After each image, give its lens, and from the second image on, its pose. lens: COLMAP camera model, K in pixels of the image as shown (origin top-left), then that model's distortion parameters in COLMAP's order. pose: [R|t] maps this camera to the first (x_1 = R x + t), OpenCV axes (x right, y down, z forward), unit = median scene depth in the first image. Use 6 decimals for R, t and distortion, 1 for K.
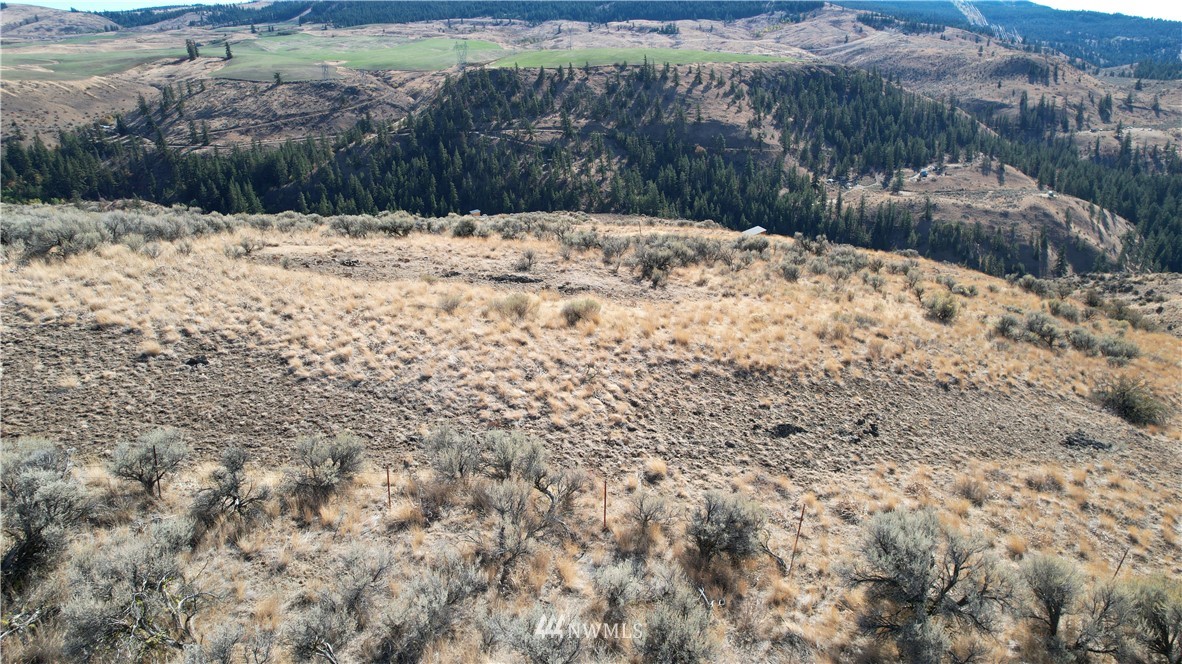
lens RADIAL K [[755.4, 0, 596.7], [0, 755.4, 335.5], [0, 0, 1]] dist [-0.081164, 0.077062]
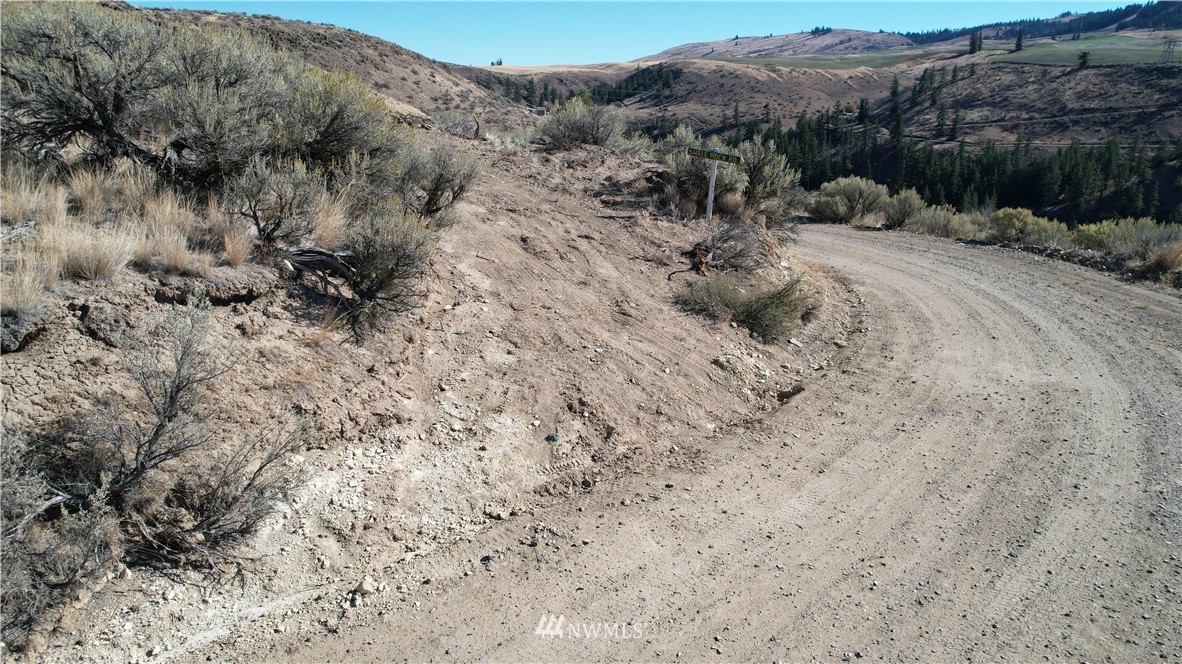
lens RADIAL K [[759.1, 0, 597.0], [0, 759.1, 331.5], [0, 0, 1]] dist [-0.087866, 0.083415]
pose [[0.603593, 0.256792, -0.754807, -0.117882], [-0.286192, 0.953401, 0.095498, -0.040374], [0.744157, 0.158378, 0.648958, 0.256599]]
